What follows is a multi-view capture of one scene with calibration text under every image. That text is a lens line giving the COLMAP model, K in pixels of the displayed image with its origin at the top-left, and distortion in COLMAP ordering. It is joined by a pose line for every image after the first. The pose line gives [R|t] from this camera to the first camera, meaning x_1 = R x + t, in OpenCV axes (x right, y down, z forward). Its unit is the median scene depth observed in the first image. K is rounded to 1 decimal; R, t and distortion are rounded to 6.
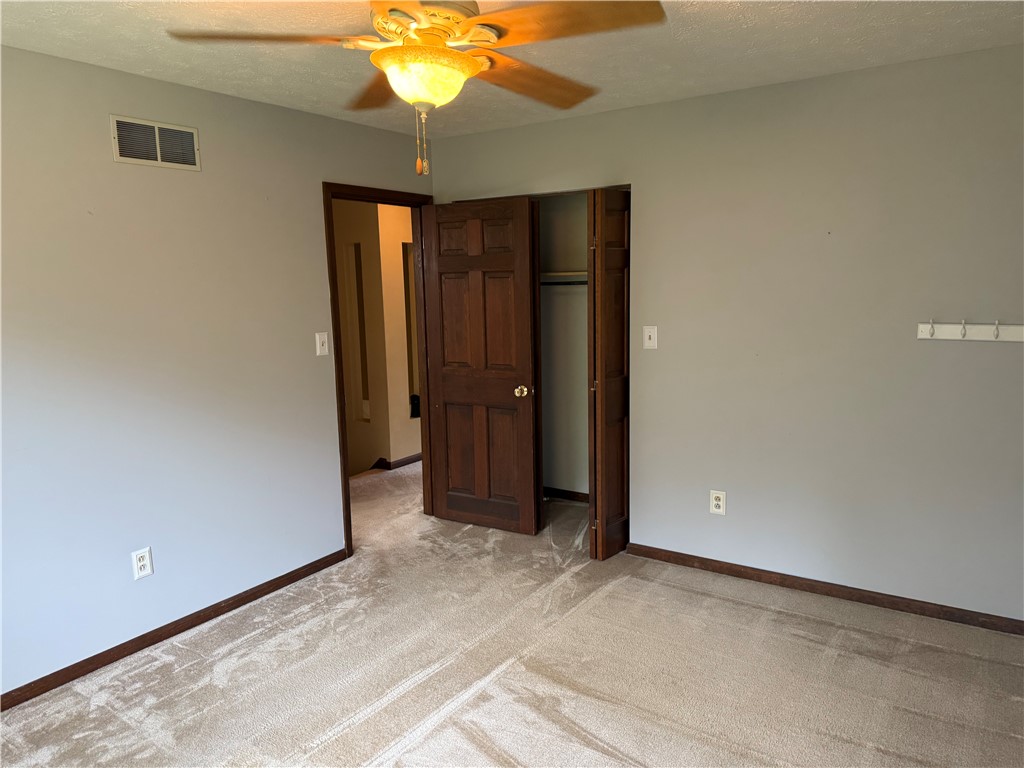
lens RADIAL K [[715.5, 0, 512.0], [0, 715.5, 384.0], [0, 0, 1]] dist [0.080871, -0.124544]
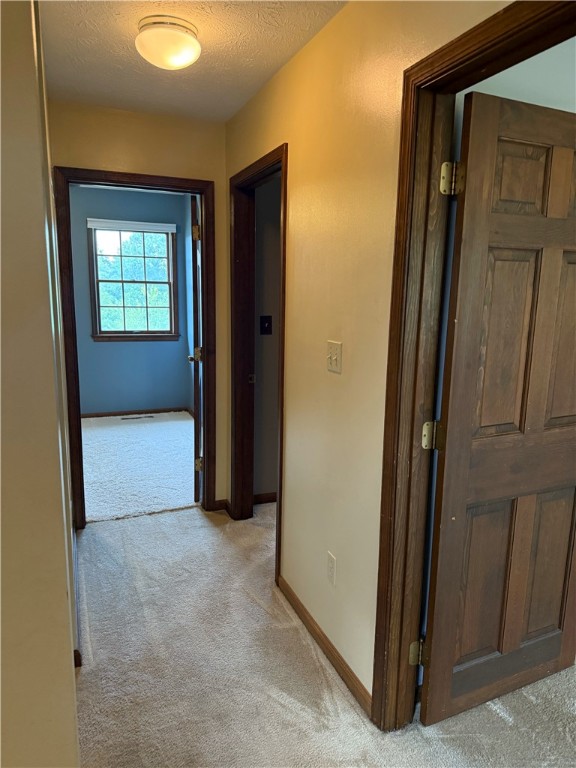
lens RADIAL K [[536.6, 0, 288.0], [0, 536.6, 384.0], [0, 0, 1]] dist [0.080871, -0.124544]
pose [[0.556468, -0.117898, 0.822462, -0.488063], [0.097934, 0.992288, 0.075982, -0.106162], [-0.825077, 0.038265, 0.563723, 0.919113]]
